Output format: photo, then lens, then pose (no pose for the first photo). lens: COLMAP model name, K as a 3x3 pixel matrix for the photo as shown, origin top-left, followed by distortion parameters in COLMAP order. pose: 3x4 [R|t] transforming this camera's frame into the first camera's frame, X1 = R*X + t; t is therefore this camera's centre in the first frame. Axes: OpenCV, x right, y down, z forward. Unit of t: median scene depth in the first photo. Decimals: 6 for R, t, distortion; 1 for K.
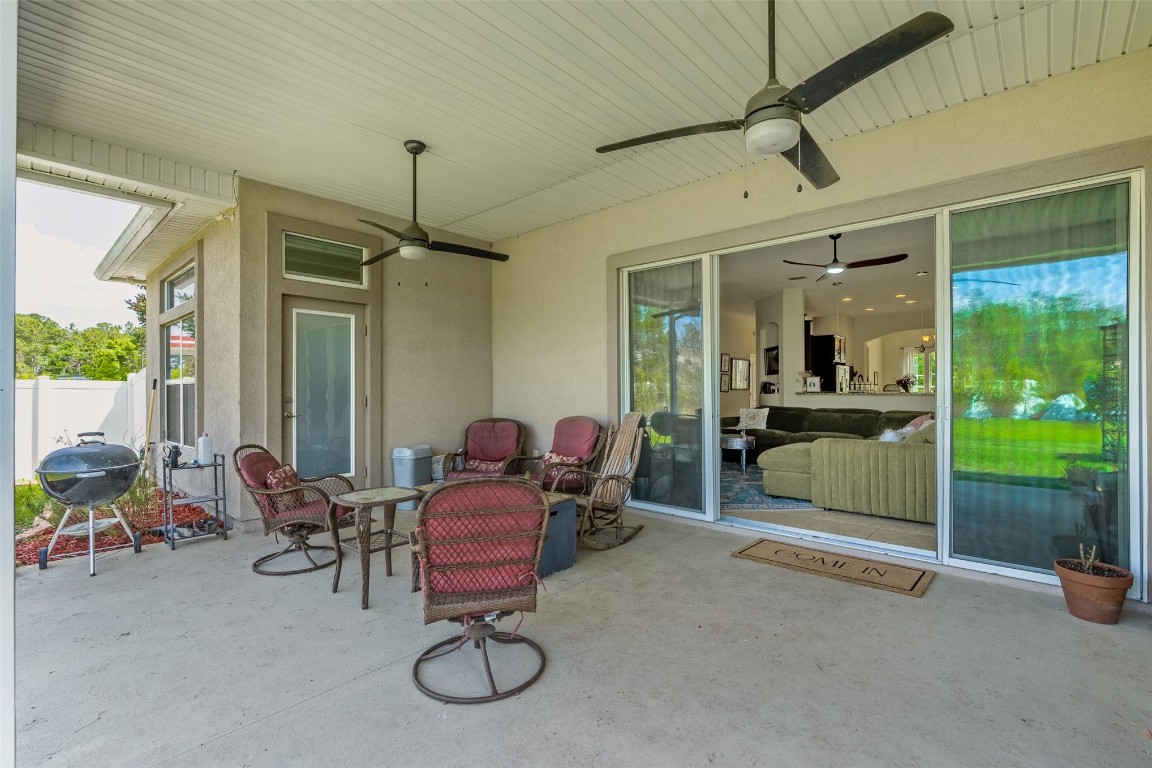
lens RADIAL K [[508.9, 0, 574.2], [0, 508.9, 390.5], [0, 0, 1]] dist [-0.000346, -0.000058]
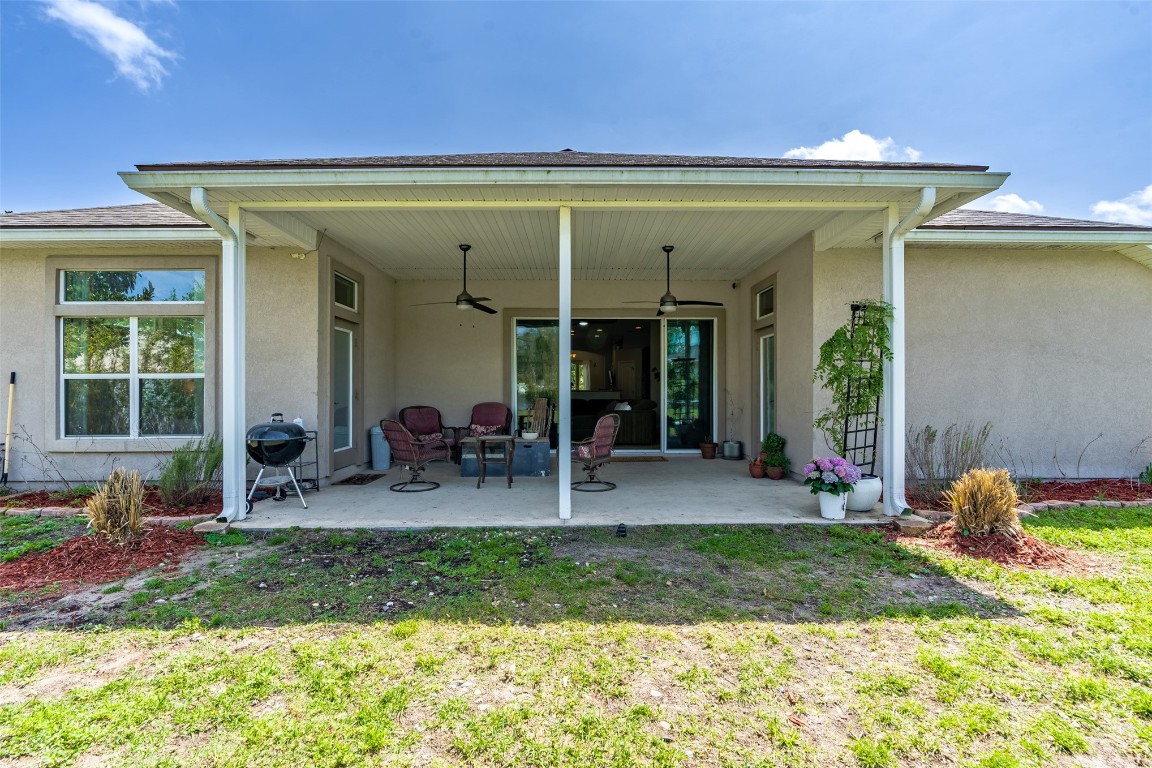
lens RADIAL K [[508.9, 0, 574.2], [0, 508.9, 390.5], [0, 0, 1]] dist [-0.000346, -0.000058]
pose [[0.739162, 0.004791, 0.673511, -1.272120], [-0.001125, 0.999982, -0.005878, 0.025785], [-0.673527, 0.003588, 0.739154, -0.575032]]
